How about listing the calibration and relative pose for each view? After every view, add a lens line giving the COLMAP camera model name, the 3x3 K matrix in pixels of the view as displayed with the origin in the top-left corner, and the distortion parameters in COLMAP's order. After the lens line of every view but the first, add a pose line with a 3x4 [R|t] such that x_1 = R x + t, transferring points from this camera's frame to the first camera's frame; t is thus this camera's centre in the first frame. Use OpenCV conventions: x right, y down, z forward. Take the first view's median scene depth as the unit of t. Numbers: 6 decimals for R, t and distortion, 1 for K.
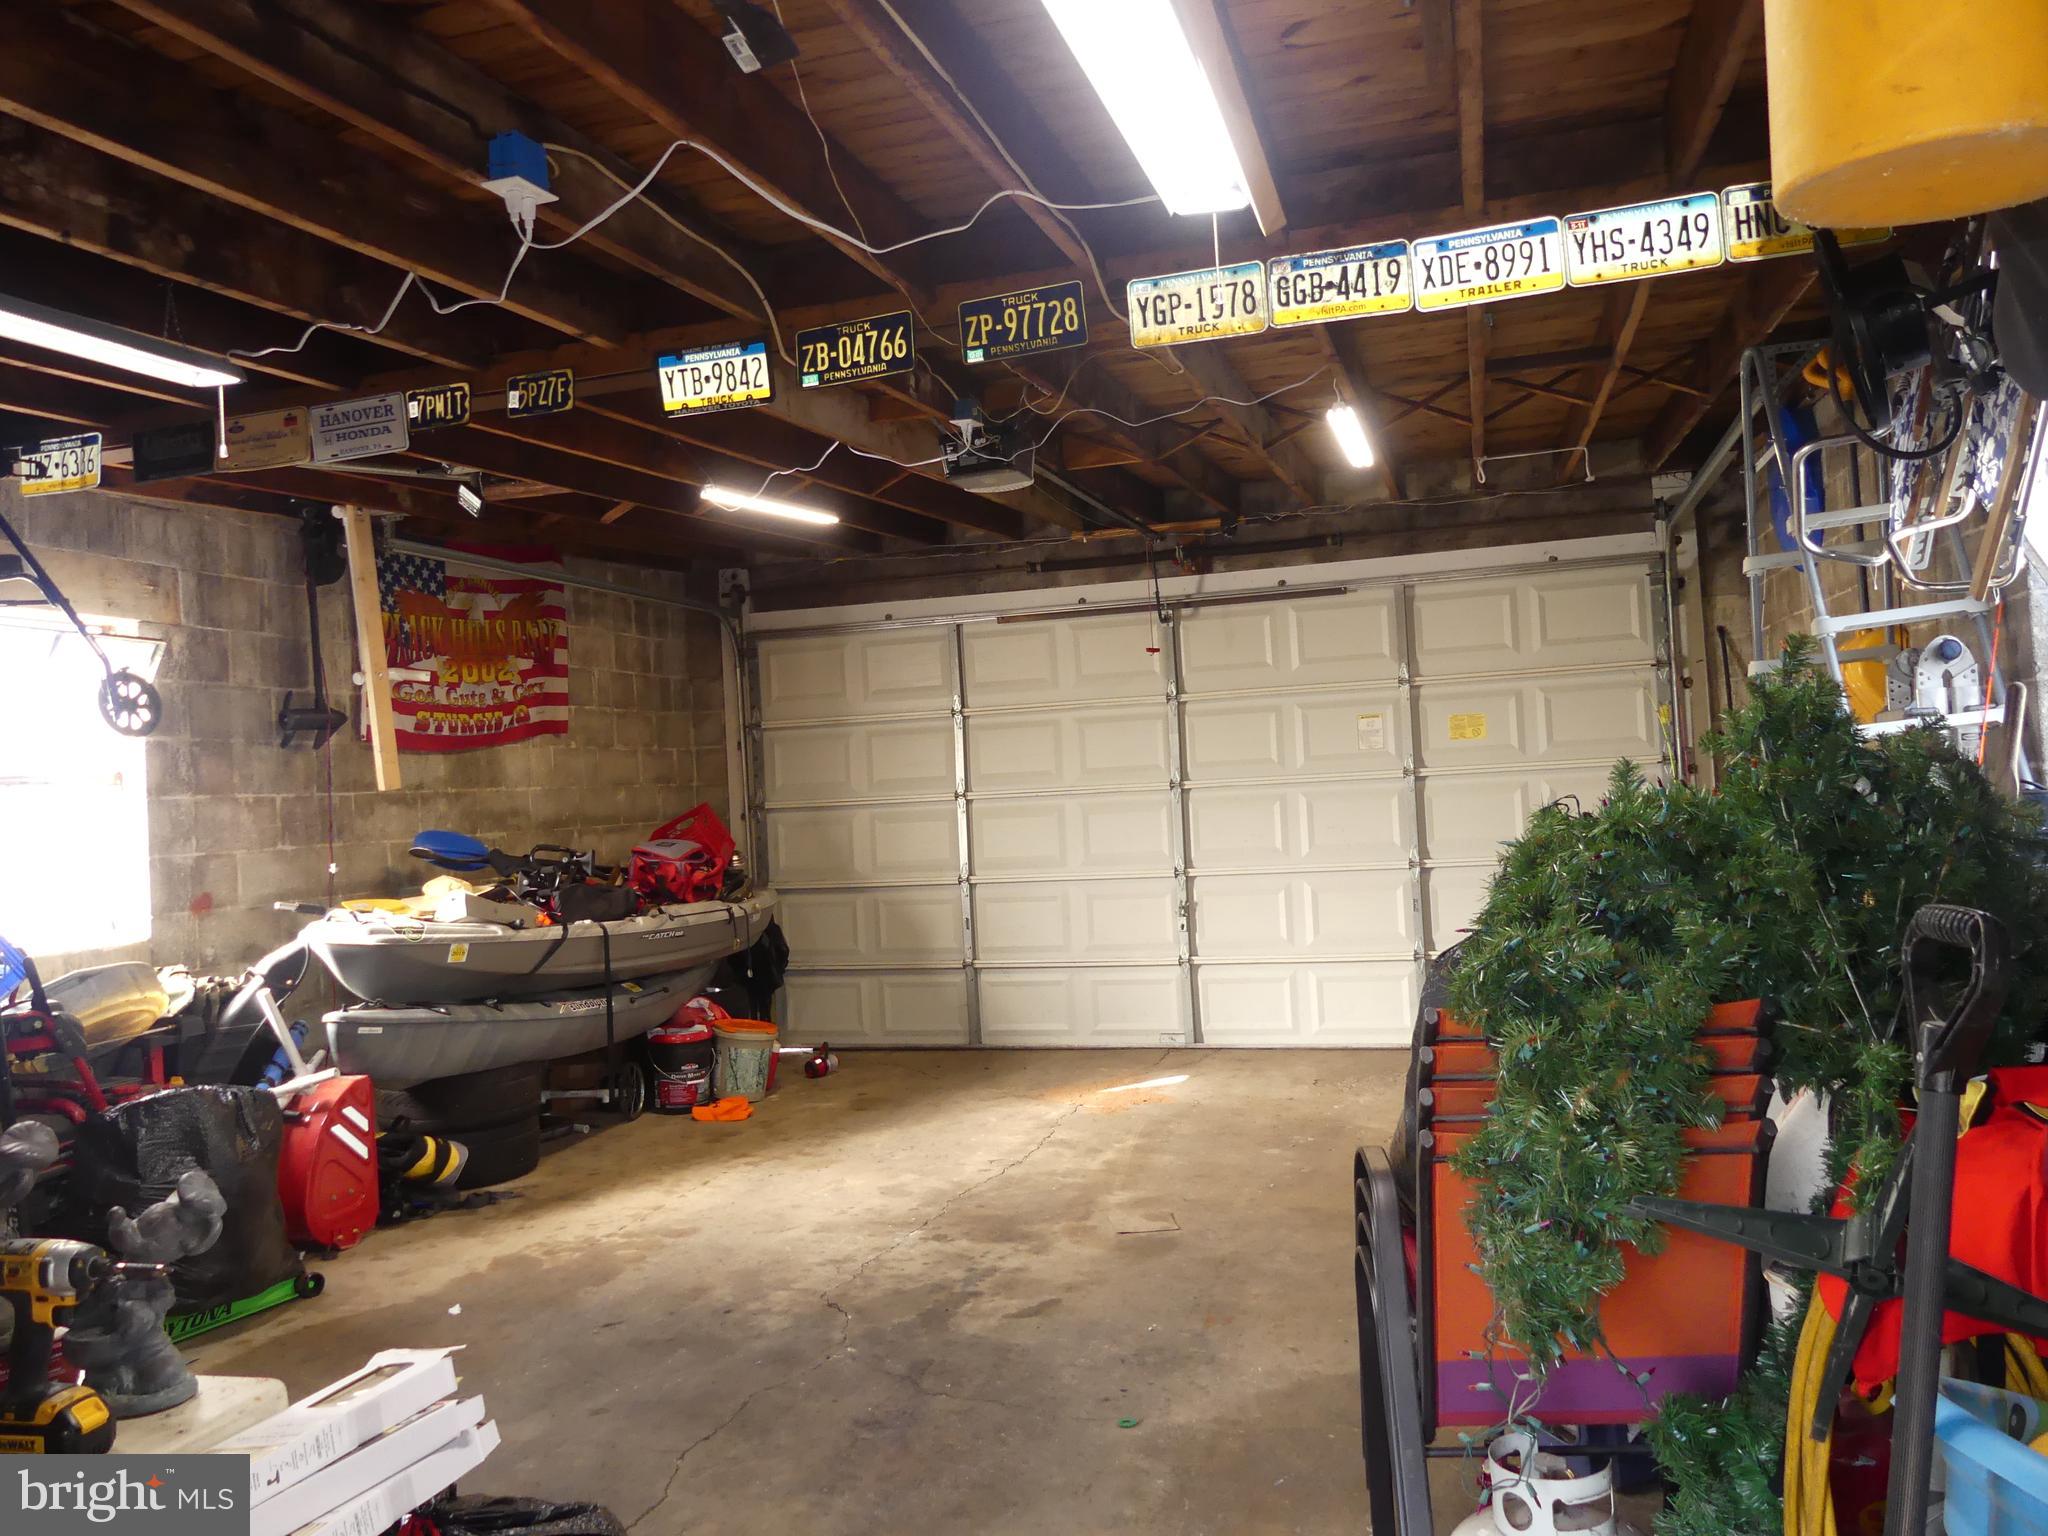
lens RADIAL K [[1523.6, 0, 1028.5], [0, 1523.6, 757.3], [0, 0, 1]] dist [-0.035189, 0.001268]
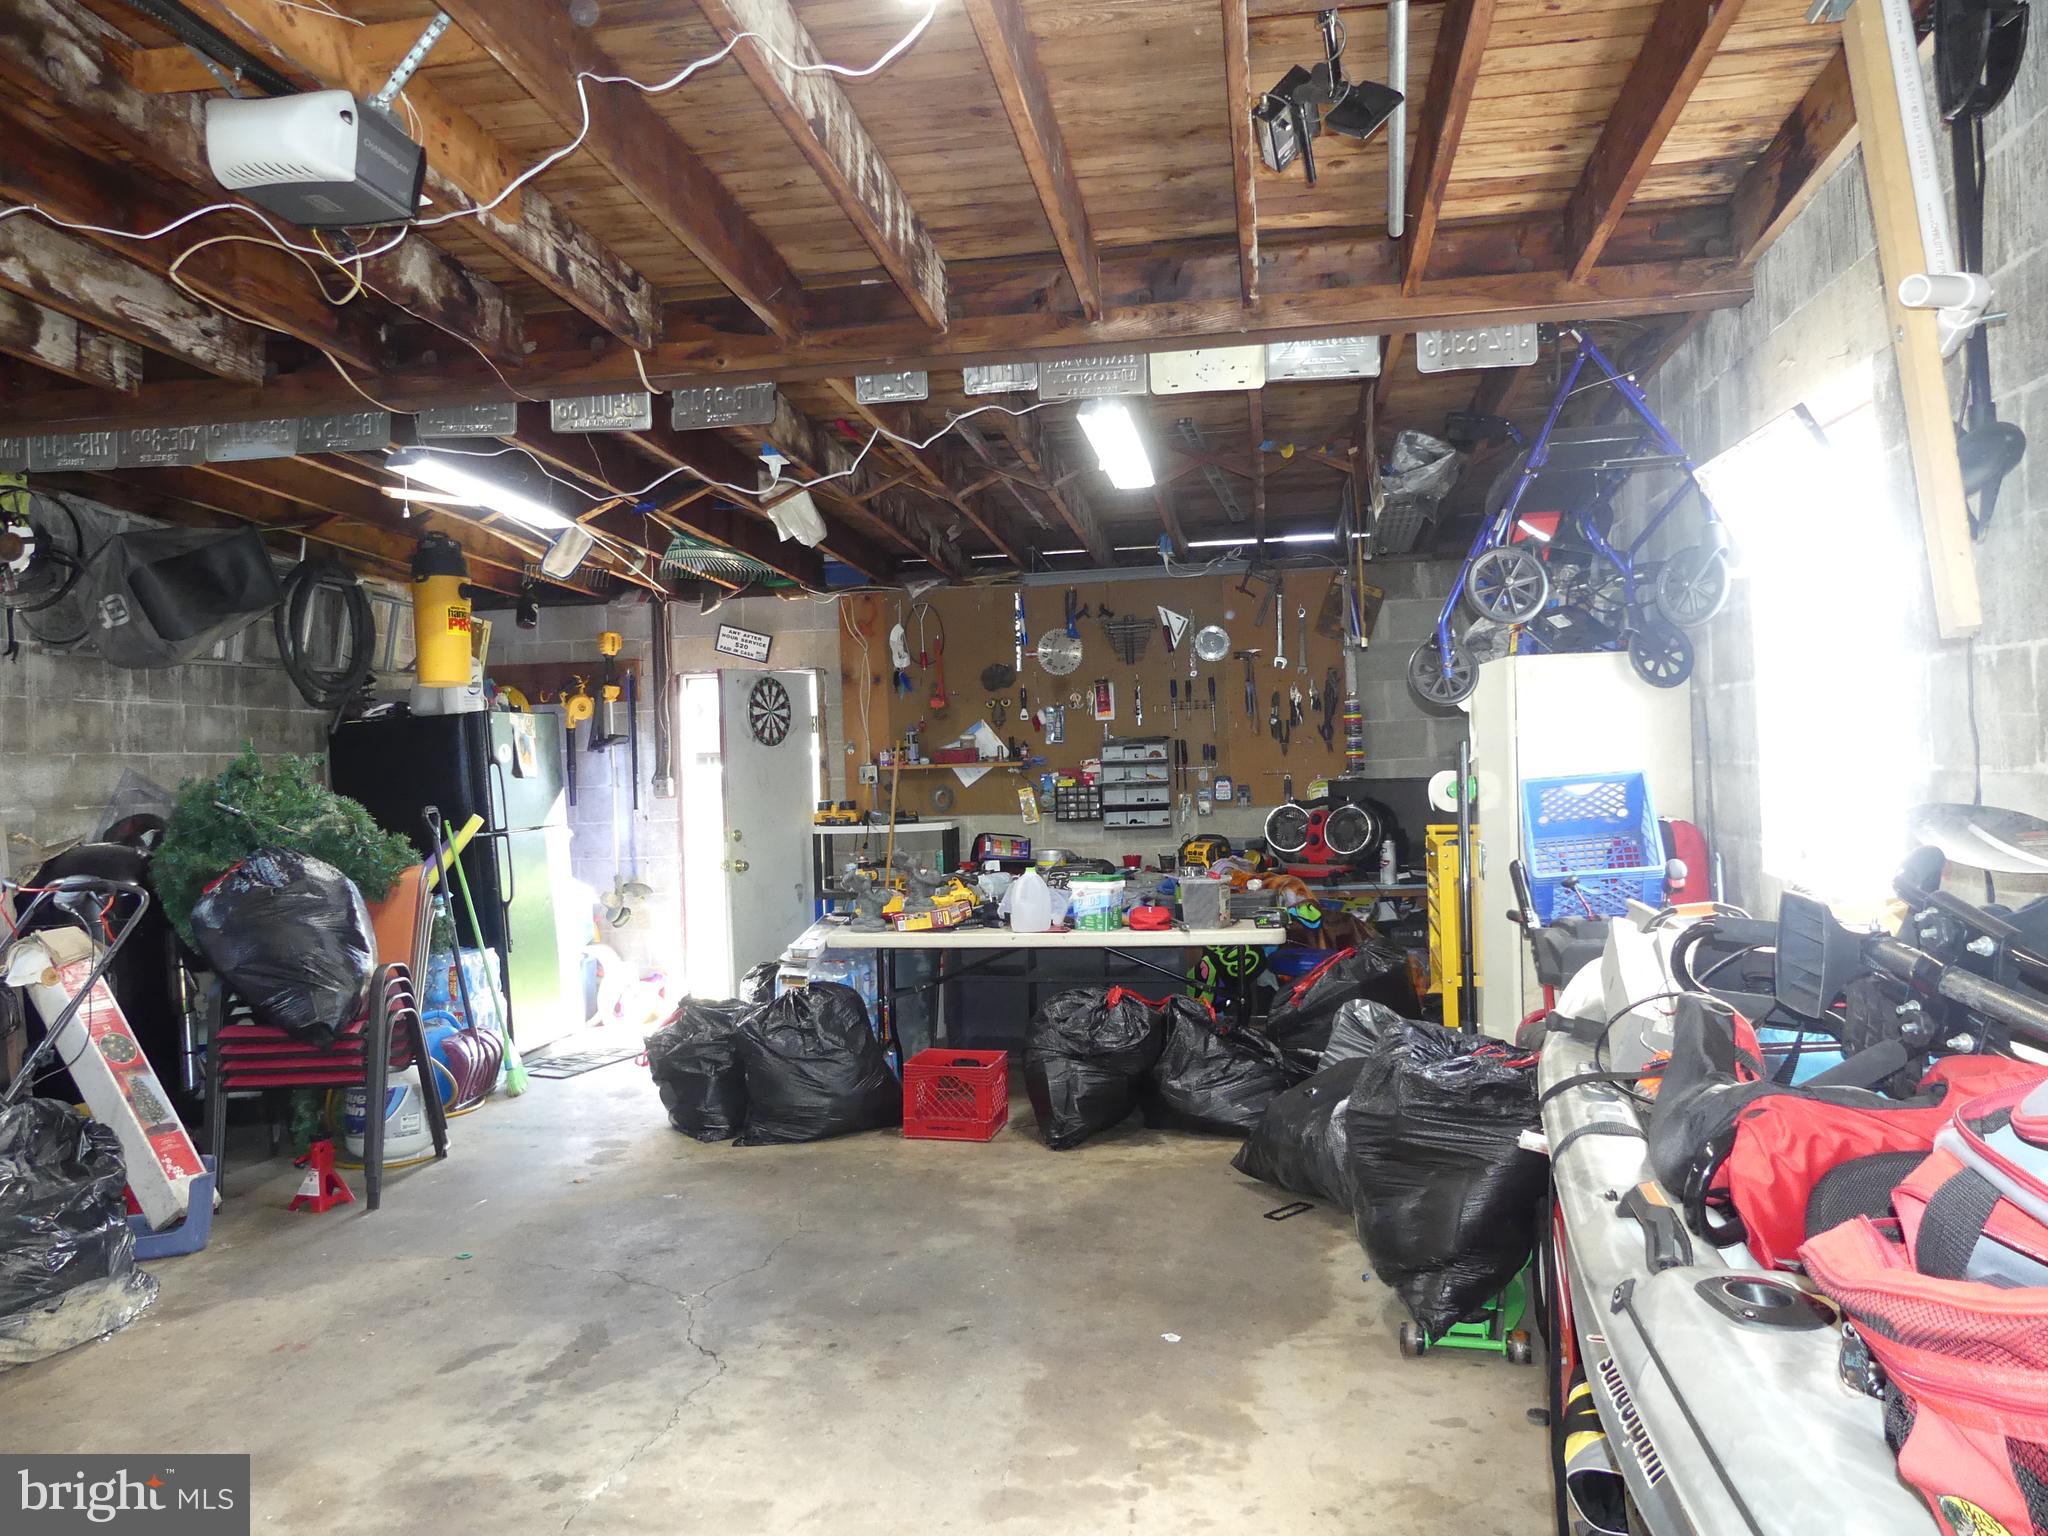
lens RADIAL K [[1523.6, 0, 1028.5], [0, 1523.6, 757.3], [0, 0, 1]] dist [-0.035189, 0.001268]
pose [[-0.987308, 0.080814, -0.136716, -0.204454], [0.083739, 0.996363, -0.015765, 0.049989], [0.134944, -0.027014, -0.990485, 1.764890]]
